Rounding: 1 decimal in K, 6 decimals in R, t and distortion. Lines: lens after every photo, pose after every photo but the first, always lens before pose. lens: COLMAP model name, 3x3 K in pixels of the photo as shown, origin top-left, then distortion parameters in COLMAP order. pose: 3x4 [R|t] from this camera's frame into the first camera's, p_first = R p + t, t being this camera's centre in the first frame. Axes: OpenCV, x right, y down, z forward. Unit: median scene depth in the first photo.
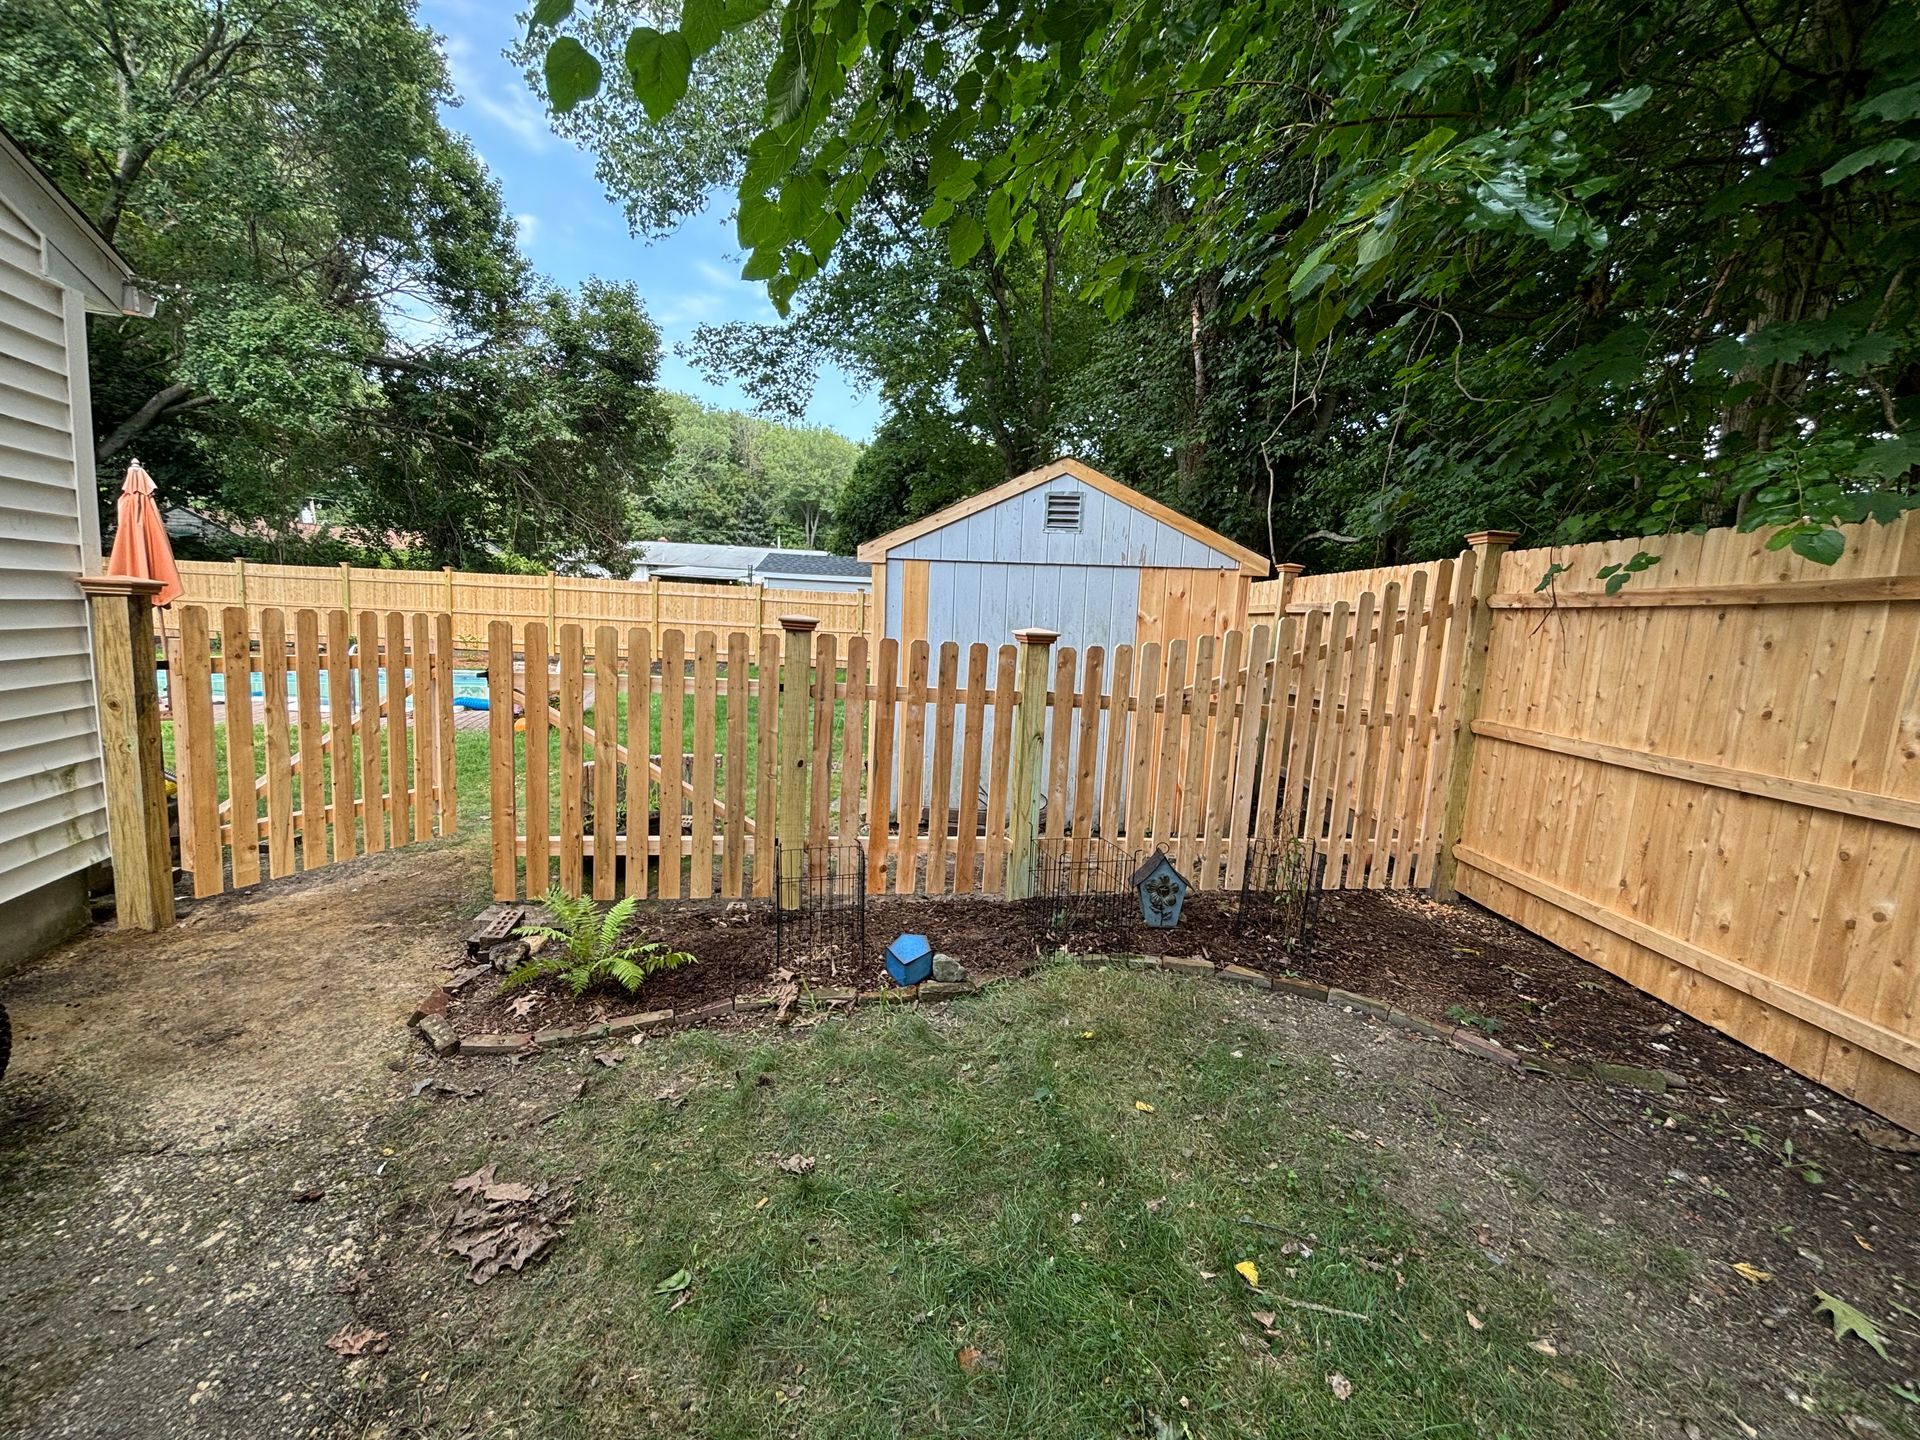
lens RADIAL K [[786.6, 0, 960.0], [0, 786.6, 720.0], [0, 0, 1]] dist [0.007883, 0.000044]
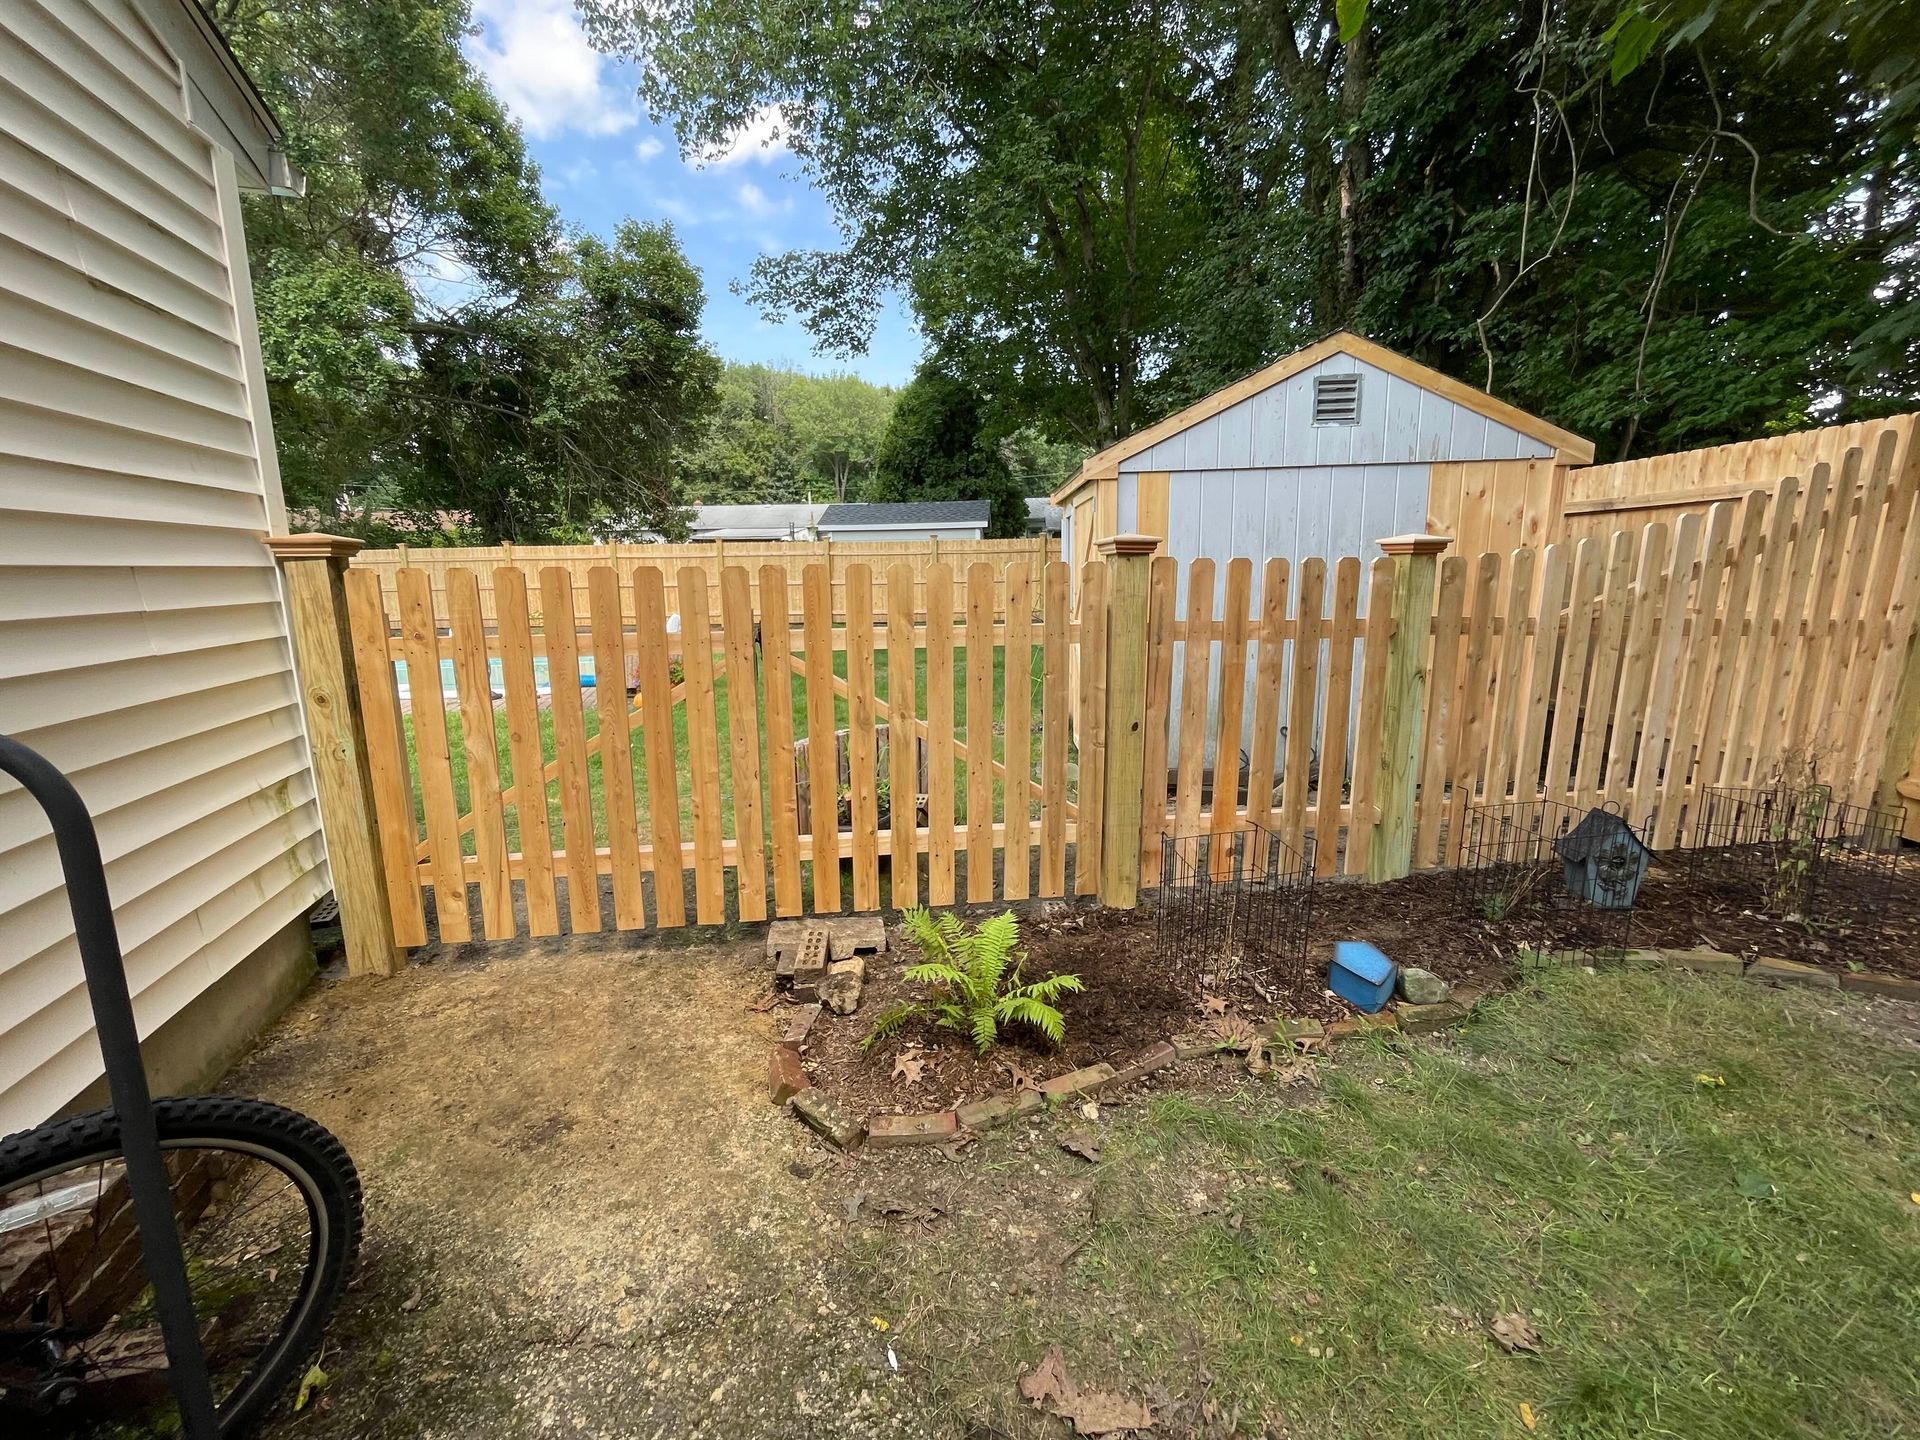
lens RADIAL K [[791.7, 0, 960.0], [0, 791.7, 720.0], [0, 0, 1]] dist [0.003727, -0.000090]
pose [[0.997675, -0.056789, -0.037687, -0.139290], [0.058968, 0.996487, 0.059469, -0.003085], [0.034177, -0.061553, 0.997518, 0.081226]]
